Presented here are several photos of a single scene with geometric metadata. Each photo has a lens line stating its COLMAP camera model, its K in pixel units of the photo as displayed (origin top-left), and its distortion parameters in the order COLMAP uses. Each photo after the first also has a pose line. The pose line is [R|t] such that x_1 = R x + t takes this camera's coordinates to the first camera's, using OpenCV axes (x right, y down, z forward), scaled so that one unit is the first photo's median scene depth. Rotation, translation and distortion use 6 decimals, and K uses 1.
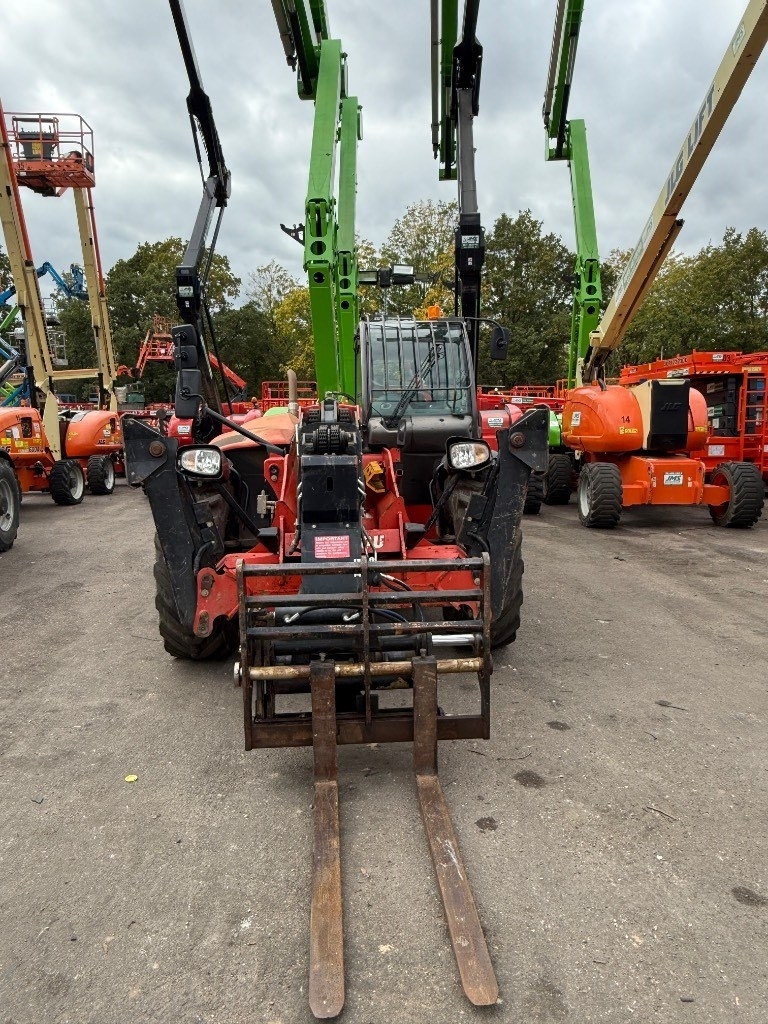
lens RADIAL K [[702.8, 0, 358.9], [0, 702.8, 523.3], [0, 0, 1]] dist [-0.005368, 0.003944]
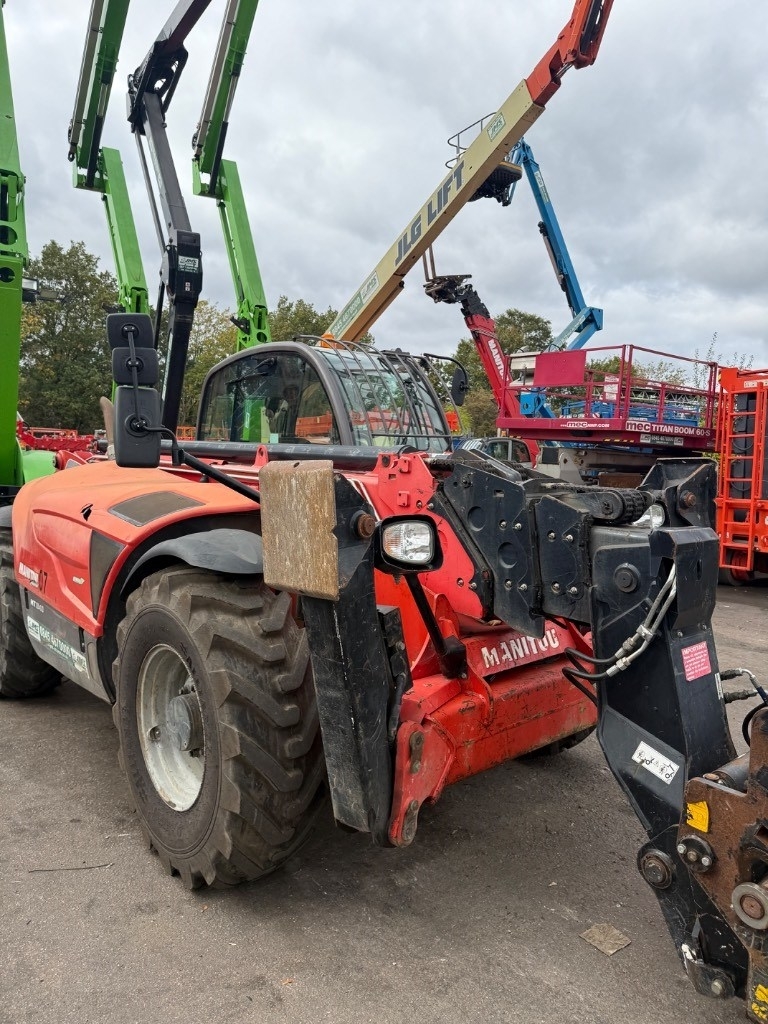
lens RADIAL K [[740.6, 0, 368.5], [0, 740.6, 517.3], [0, 0, 1]] dist [-0.000340, -0.004649]
pose [[0.807752, -0.015382, 0.589322, -0.210578], [0.063160, 0.996164, -0.060569, -0.025139], [-0.586130, 0.086147, 0.805624, 0.175005]]
